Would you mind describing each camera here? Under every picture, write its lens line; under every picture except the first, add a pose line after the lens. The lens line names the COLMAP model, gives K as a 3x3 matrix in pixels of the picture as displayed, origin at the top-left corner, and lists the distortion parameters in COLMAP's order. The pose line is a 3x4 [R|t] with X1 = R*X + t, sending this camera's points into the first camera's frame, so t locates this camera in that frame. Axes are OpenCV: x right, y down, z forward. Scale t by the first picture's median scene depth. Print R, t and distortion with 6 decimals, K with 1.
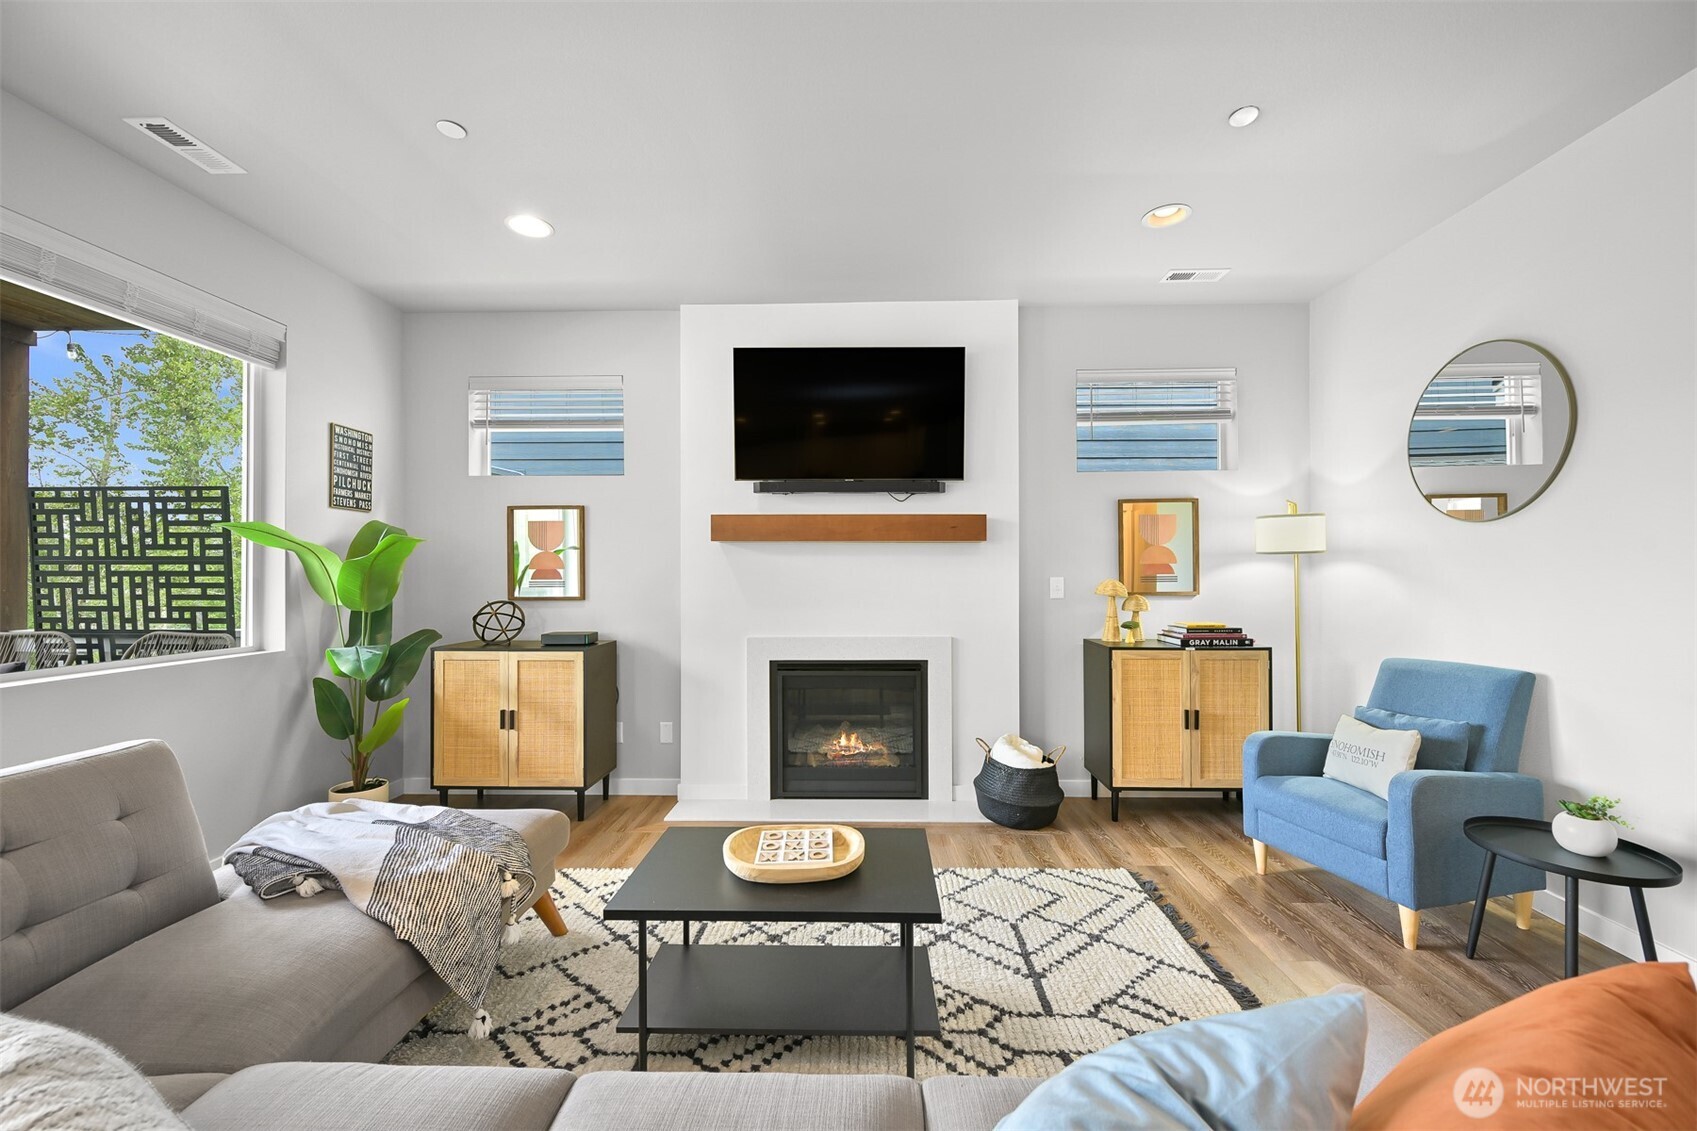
lens RADIAL K [[669.1, 0, 843.5], [0, 669.1, 569.4], [0, 0, 1]] dist [-0.001755, 0.000354]
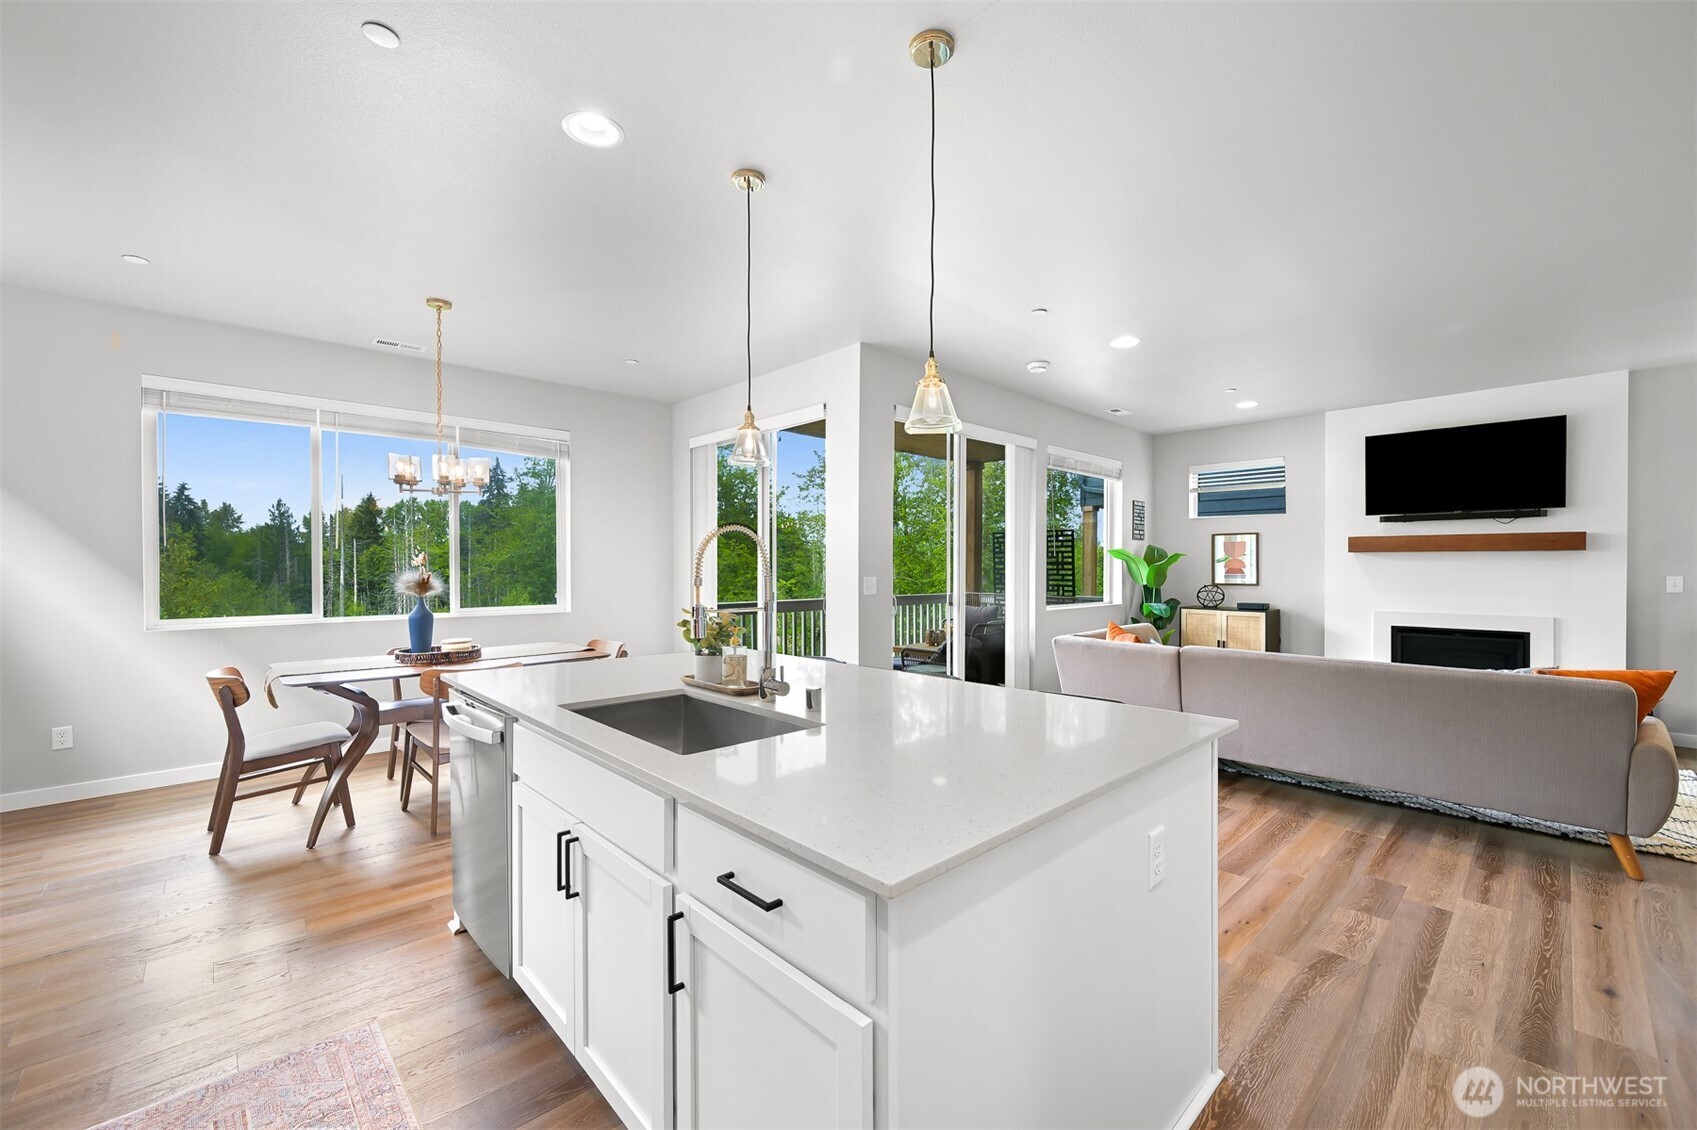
lens RADIAL K [[669.1, 0, 847.2], [0, 669.1, 569.6], [0, 0, 1]] dist [-0.001755, 0.000354]
pose [[0.702481, 0.006141, -0.711676, 0.111294], [0.004095, 0.999911, 0.012670, -0.024174], [0.711691, -0.011815, 0.702393, -1.052421]]
